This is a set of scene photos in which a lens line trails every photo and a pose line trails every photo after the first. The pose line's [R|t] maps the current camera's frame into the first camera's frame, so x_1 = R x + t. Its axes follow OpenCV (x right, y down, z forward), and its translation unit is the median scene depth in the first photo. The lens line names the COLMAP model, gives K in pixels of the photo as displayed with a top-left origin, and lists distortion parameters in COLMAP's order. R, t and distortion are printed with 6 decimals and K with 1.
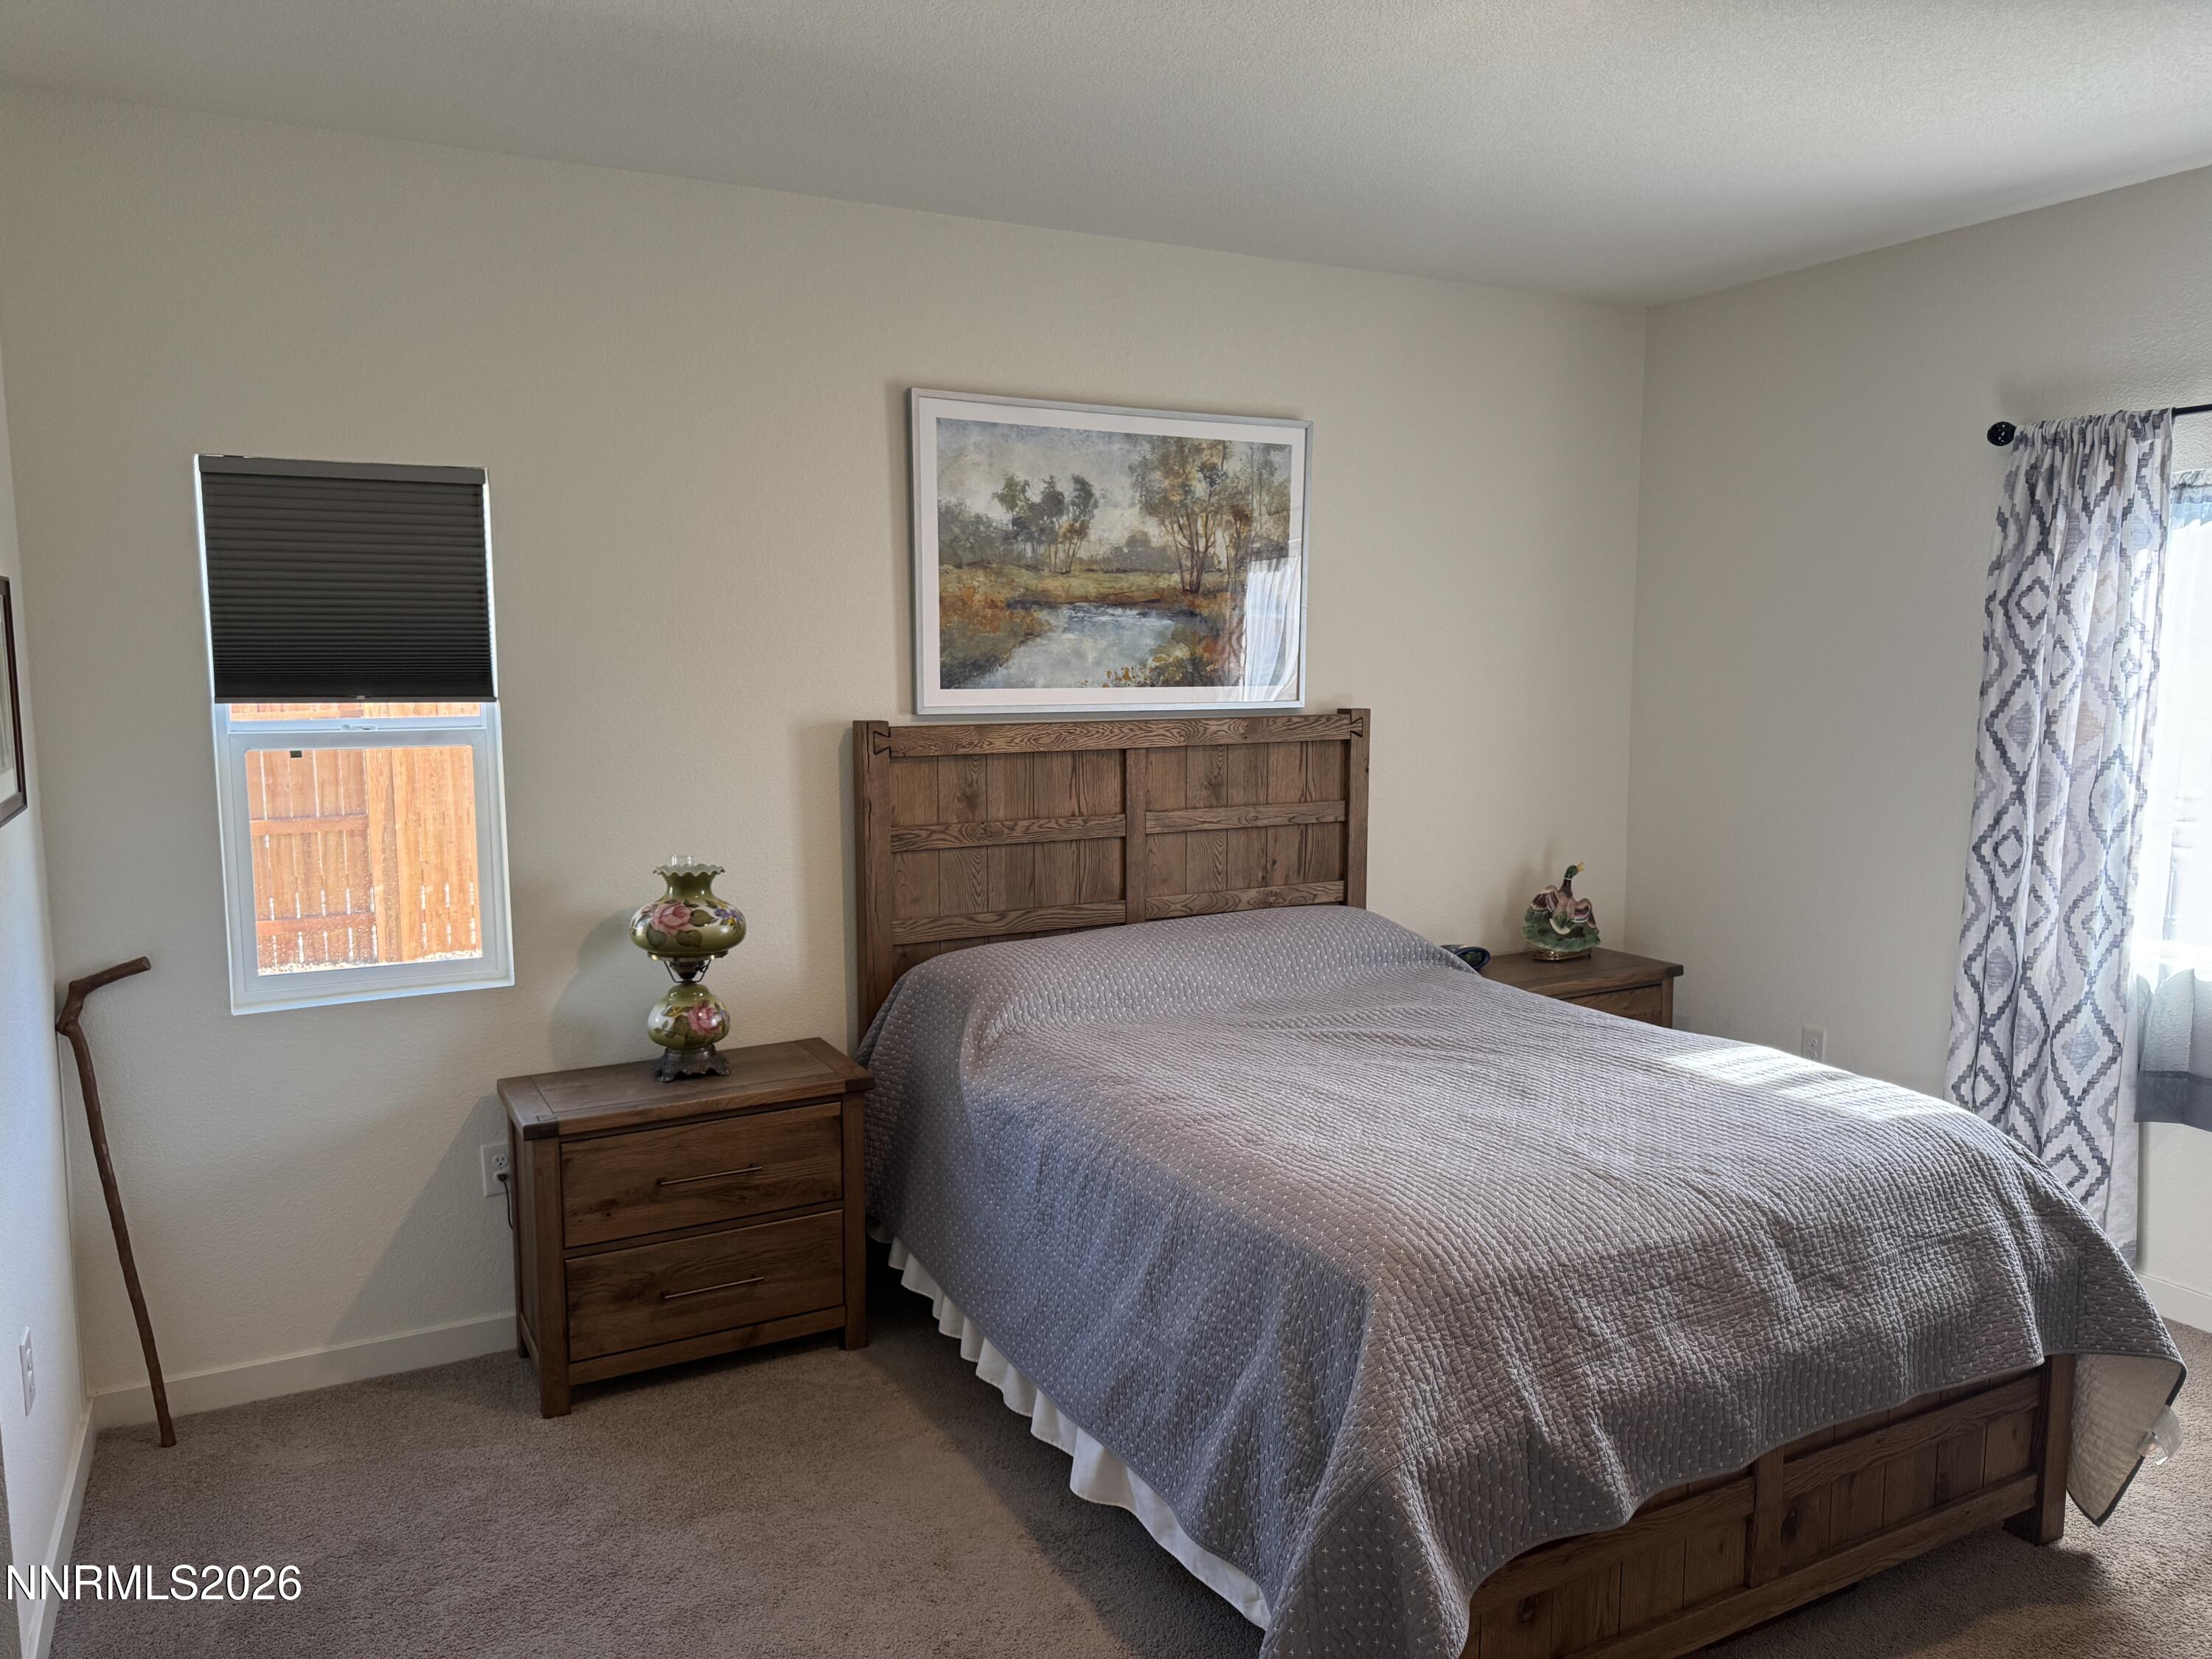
lens RADIAL K [[1555.3, 0, 1104.8], [0, 1555.3, 847.2], [0, 0, 1]] dist [0.105283, -0.105192]
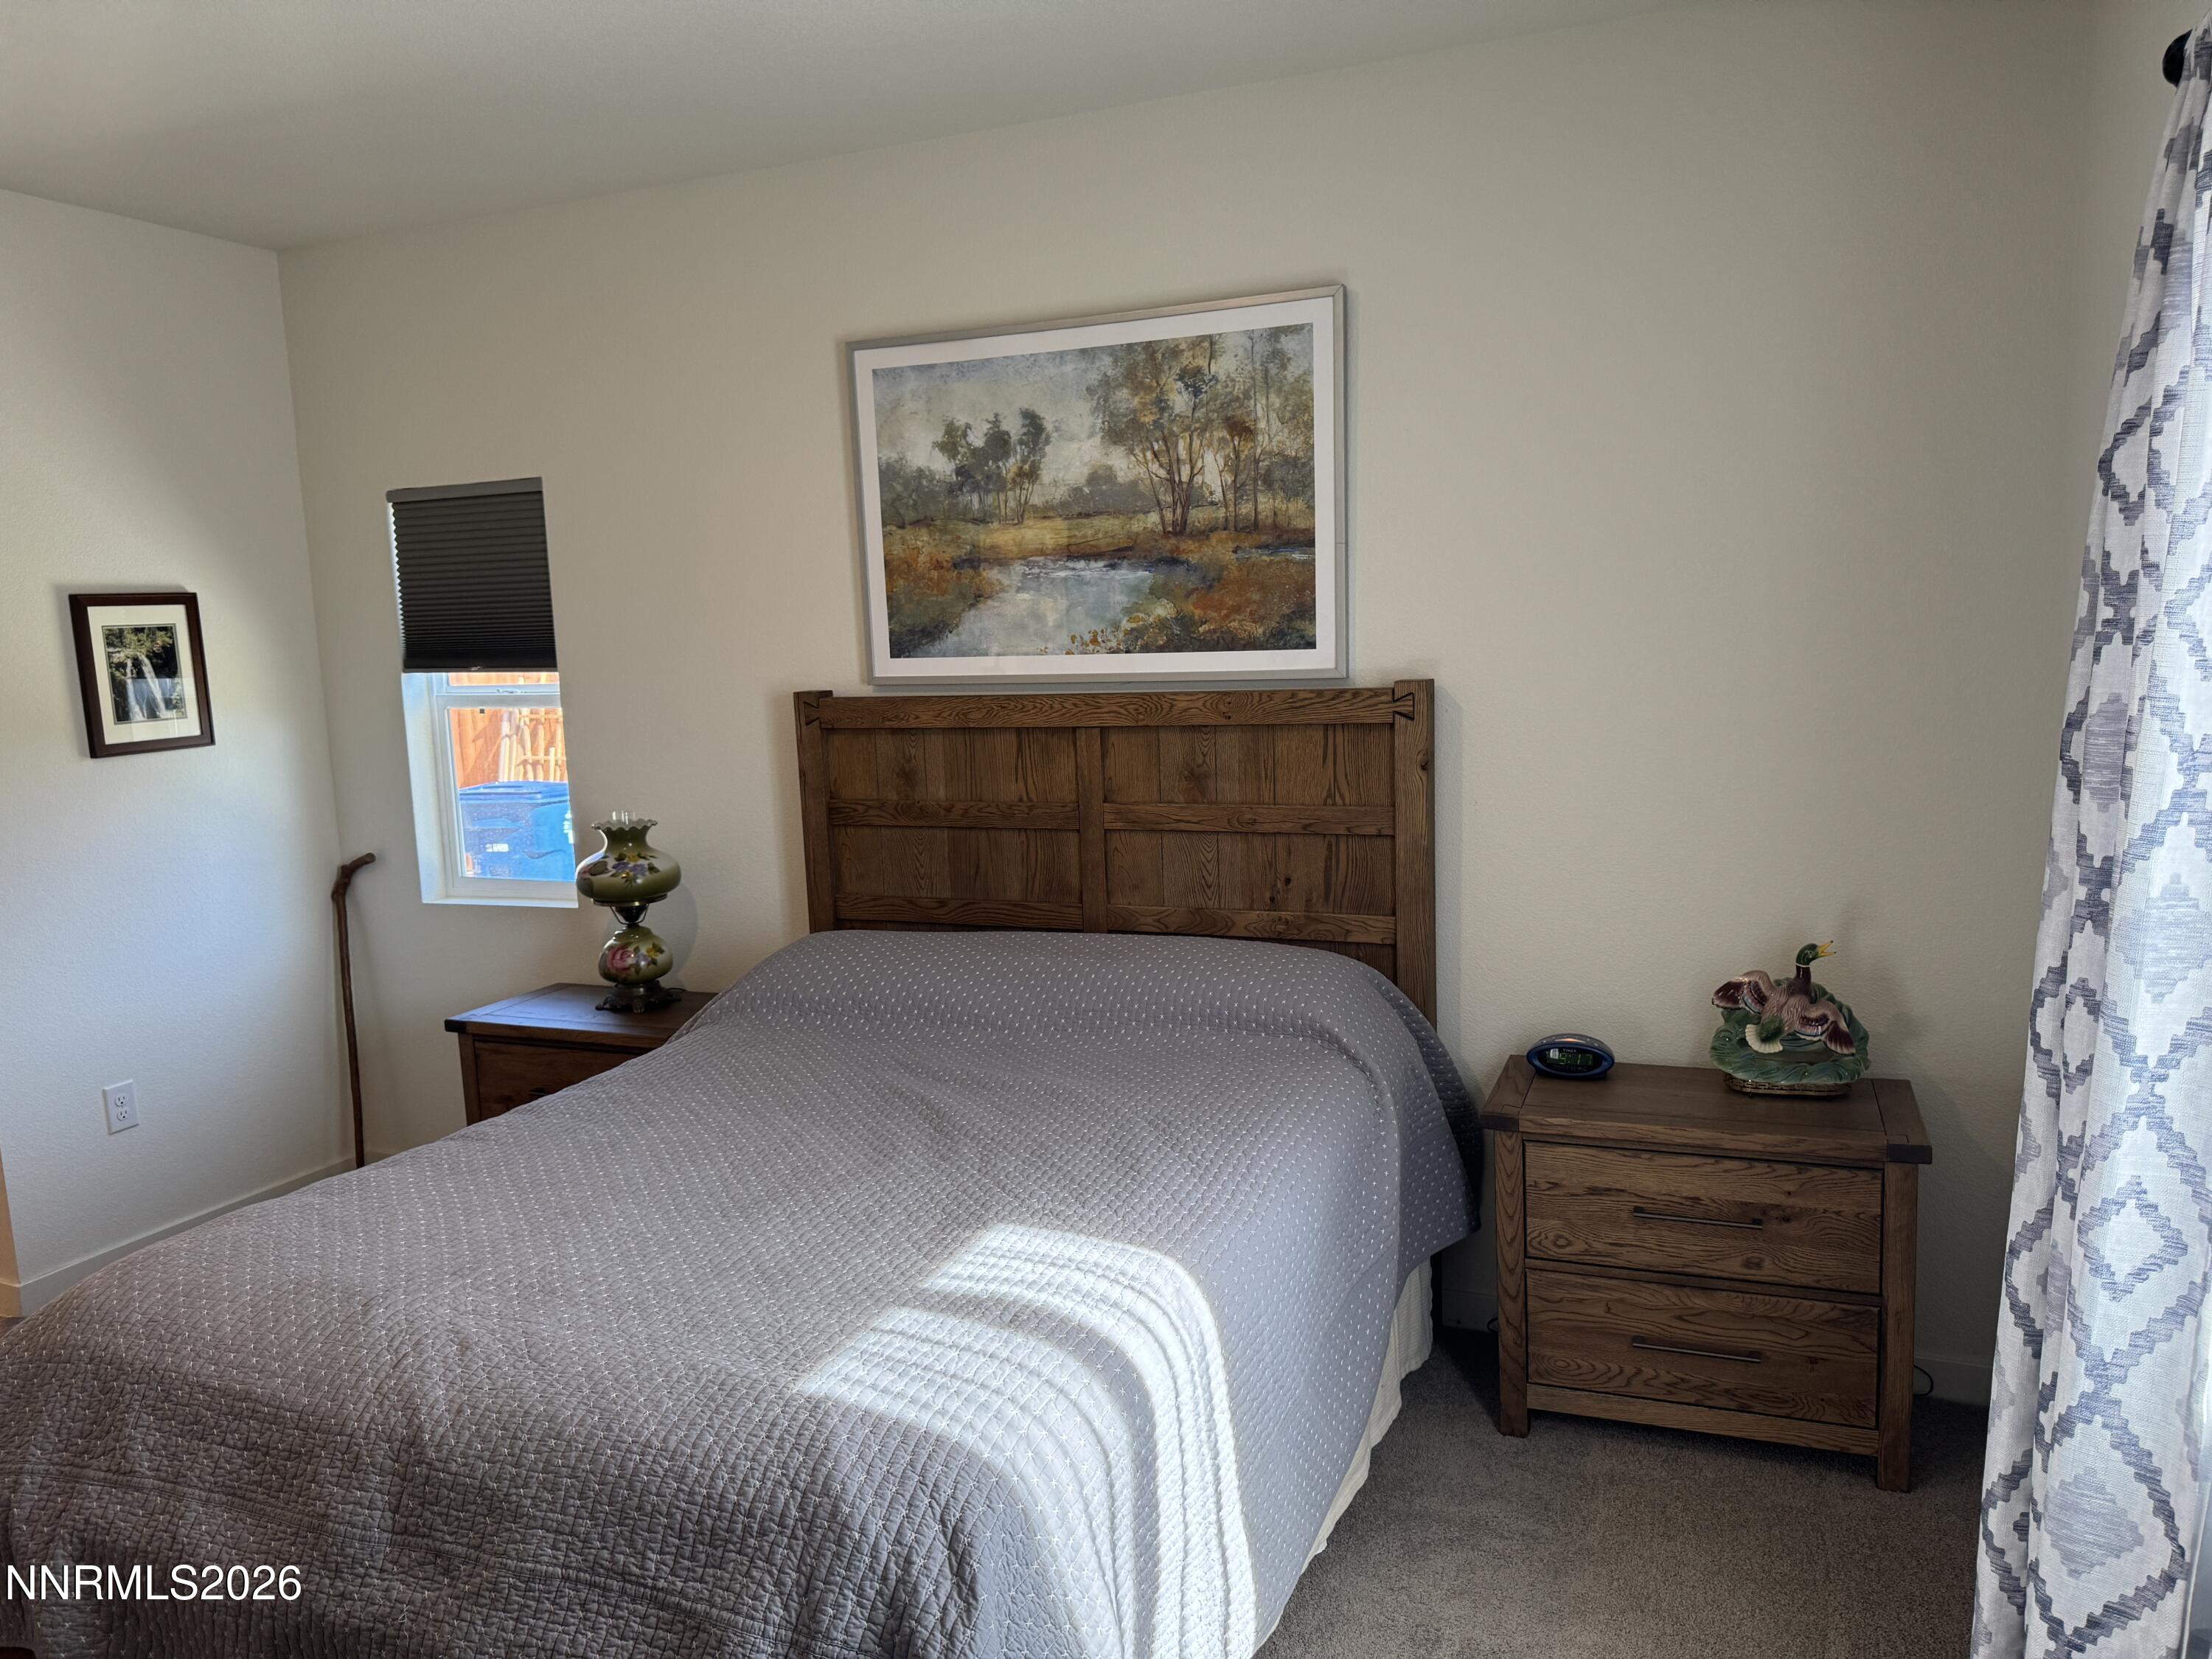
lens RADIAL K [[1527.7, 0, 1116.6], [0, 1527.7, 871.6], [0, 0, 1]] dist [0.071974, -0.050206]
pose [[0.629807, 0.107108, -0.769331, 0.686989], [-0.064506, 0.994238, 0.085613, -0.058420], [0.774068, -0.004293, 0.633087, 0.493170]]
